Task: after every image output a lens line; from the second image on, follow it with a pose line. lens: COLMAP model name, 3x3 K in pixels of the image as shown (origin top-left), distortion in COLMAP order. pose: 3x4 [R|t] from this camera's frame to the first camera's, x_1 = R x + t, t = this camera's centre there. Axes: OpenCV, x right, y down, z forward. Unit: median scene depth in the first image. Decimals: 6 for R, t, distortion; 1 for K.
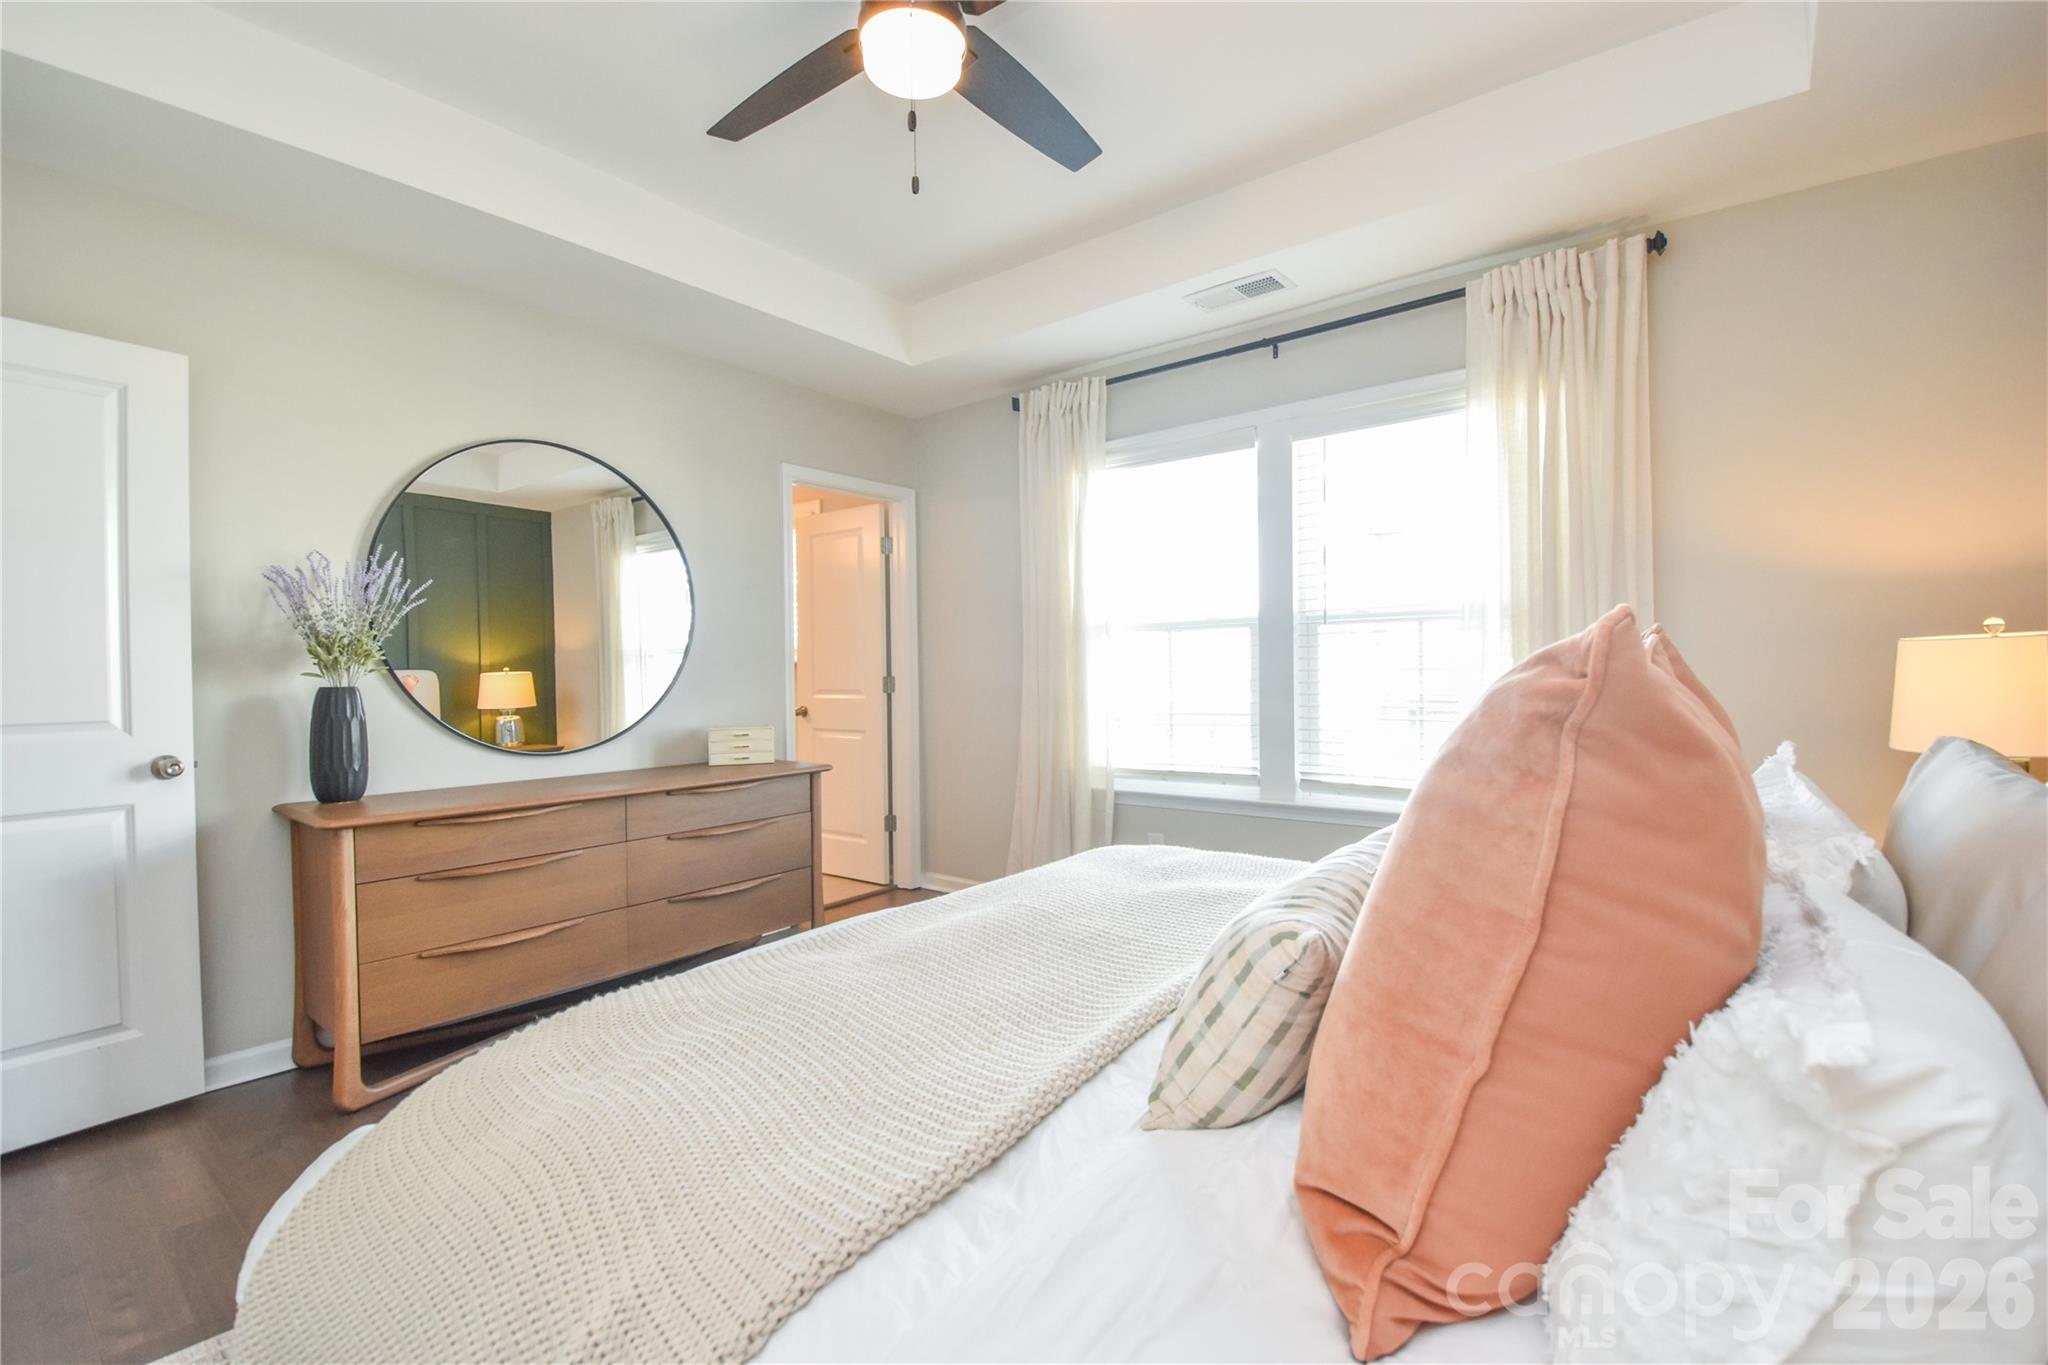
lens RADIAL K [[873.9, 0, 1024.0], [0, 873.9, 682.5], [0, 0, 1]] dist [-0.000524, -0.000093]
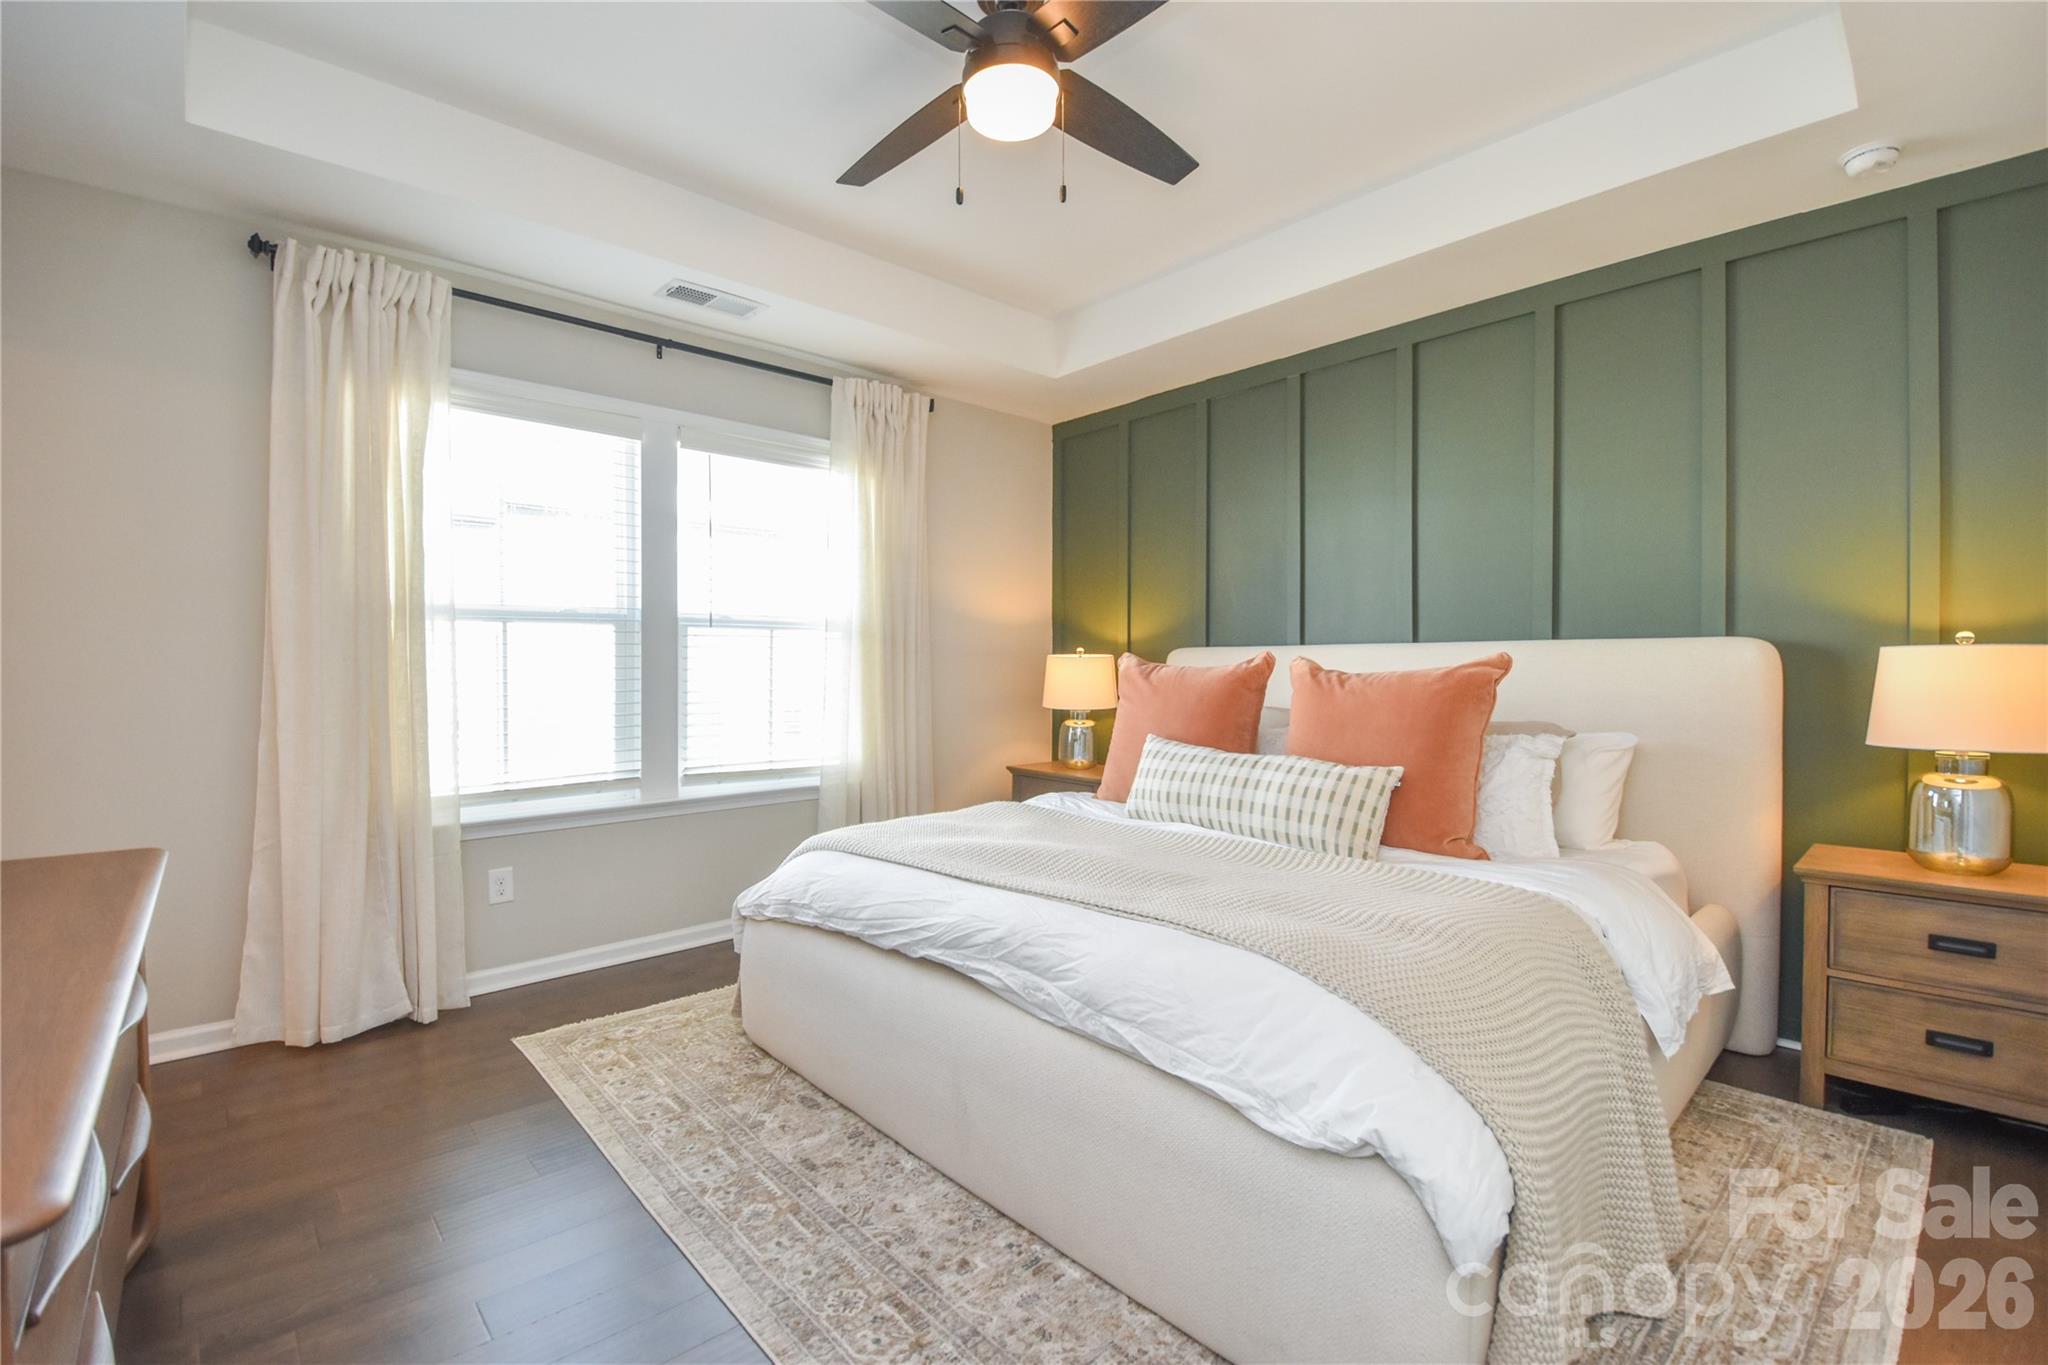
lens RADIAL K [[873.9, 0, 1024.0], [0, 873.9, 682.5], [0, 0, 1]] dist [-0.000524, -0.000093]
pose [[0.177512, -0.006375, 0.984098, -0.632542], [0.011726, 0.999922, 0.004362, 0.001262], [-0.984049, 0.010765, 0.177573, 0.415878]]
